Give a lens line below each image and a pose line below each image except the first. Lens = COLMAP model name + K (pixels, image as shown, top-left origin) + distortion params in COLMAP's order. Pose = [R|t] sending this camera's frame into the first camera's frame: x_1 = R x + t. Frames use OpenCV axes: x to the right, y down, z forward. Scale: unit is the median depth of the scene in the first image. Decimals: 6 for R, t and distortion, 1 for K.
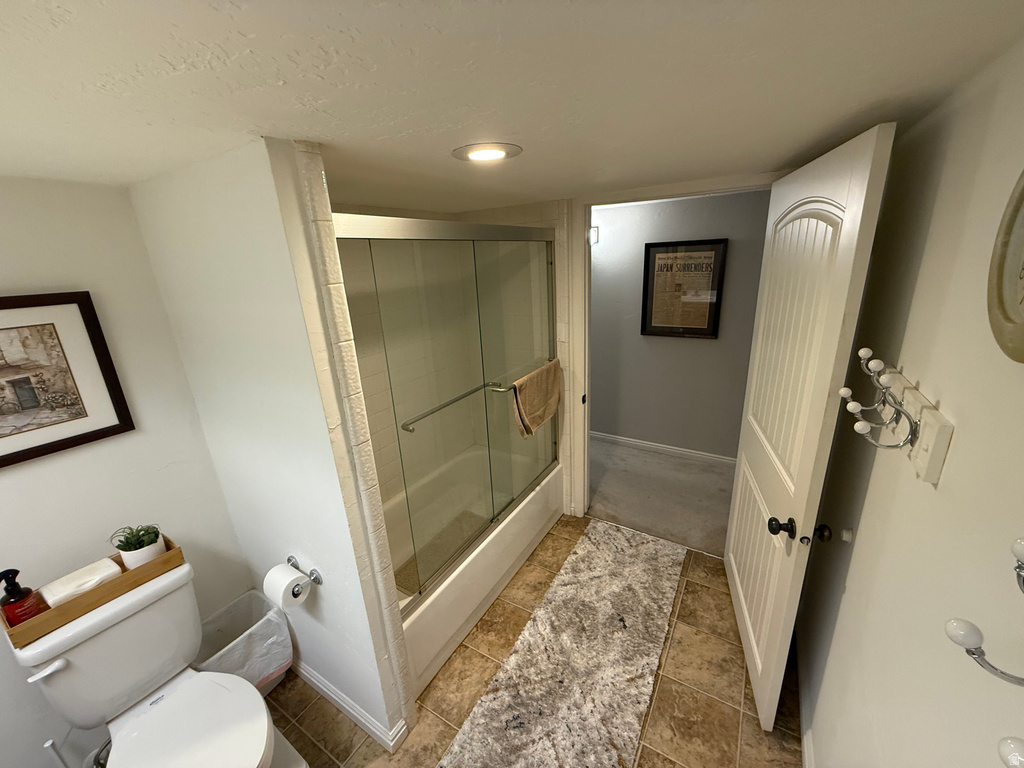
lens RADIAL K [[407.3, 0, 511.2], [0, 407.3, 382.8], [0, 0, 1]] dist [0.001990, -0.000008]
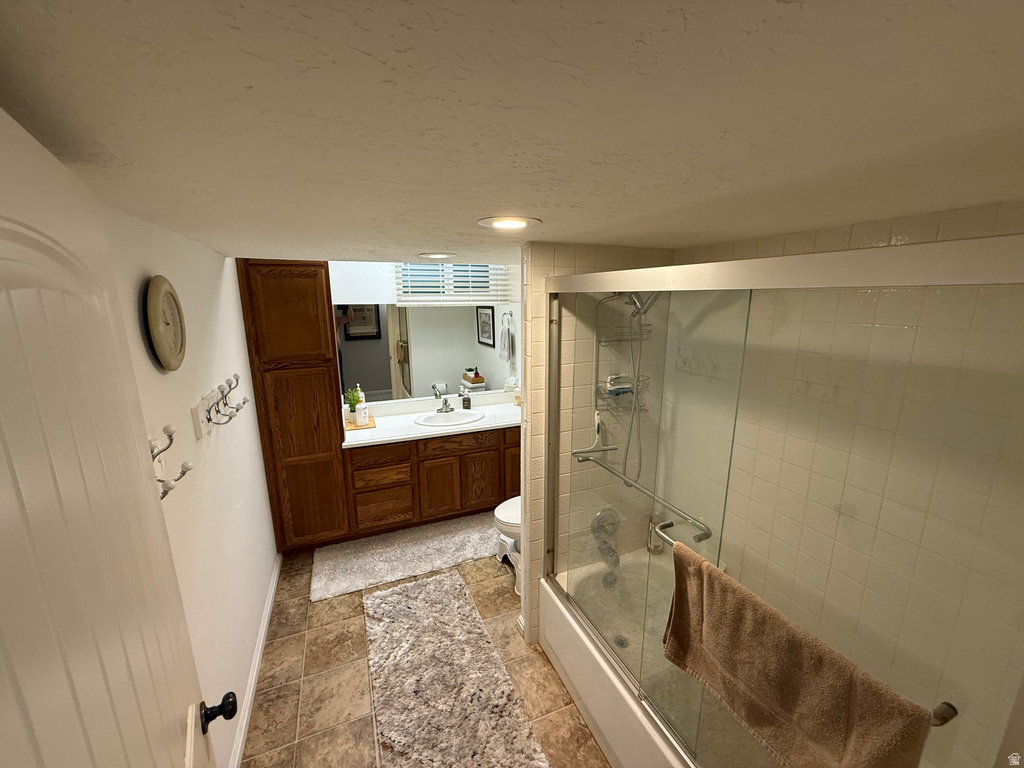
lens RADIAL K [[407.3, 0, 510.3], [0, 407.3, 385.7], [0, 0, 1]] dist [0.001990, -0.000008]
pose [[-0.582991, 0.219781, -0.782188, 0.580929], [-0.214753, 0.886796, 0.409237, -0.406559], [0.783584, 0.406558, -0.469795, 1.080116]]
